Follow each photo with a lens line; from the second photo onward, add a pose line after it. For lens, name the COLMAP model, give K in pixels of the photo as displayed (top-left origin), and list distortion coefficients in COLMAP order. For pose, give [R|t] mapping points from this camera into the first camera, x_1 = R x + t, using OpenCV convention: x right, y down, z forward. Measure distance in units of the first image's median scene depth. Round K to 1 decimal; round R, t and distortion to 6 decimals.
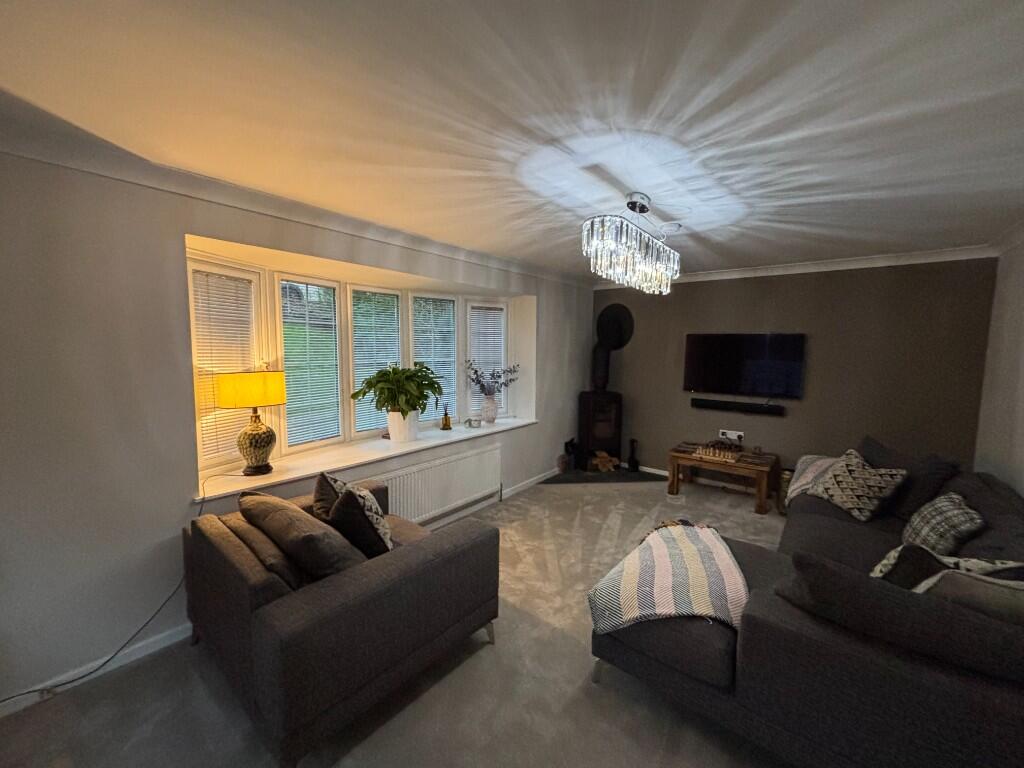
lens RADIAL K [[411.9, 0, 510.2], [0, 411.9, 382.6], [0, 0, 1]] dist [0.001485, 0.000798]
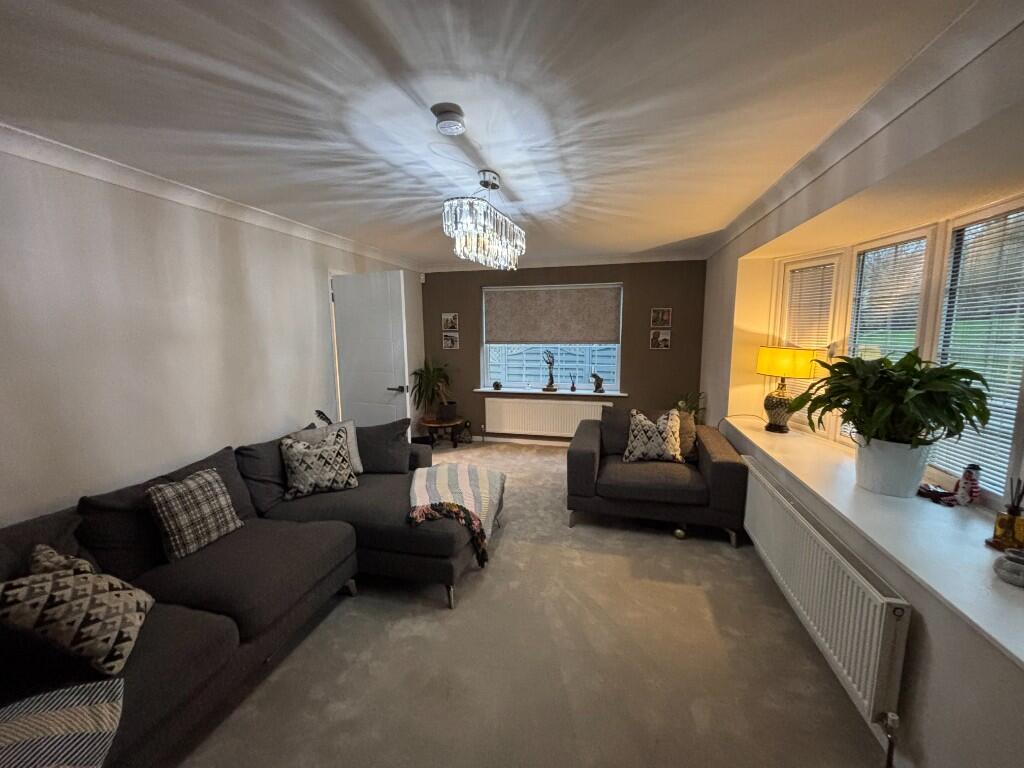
lens RADIAL K [[411.9, 0, 511.4], [0, 411.9, 386.3], [0, 0, 1]] dist [0.001485, 0.000798]
pose [[-0.905985, 0.055721, -0.419627, 0.728748], [-0.037330, 0.976920, 0.210320, -0.165023], [0.421661, 0.206211, -0.882994, 2.063981]]
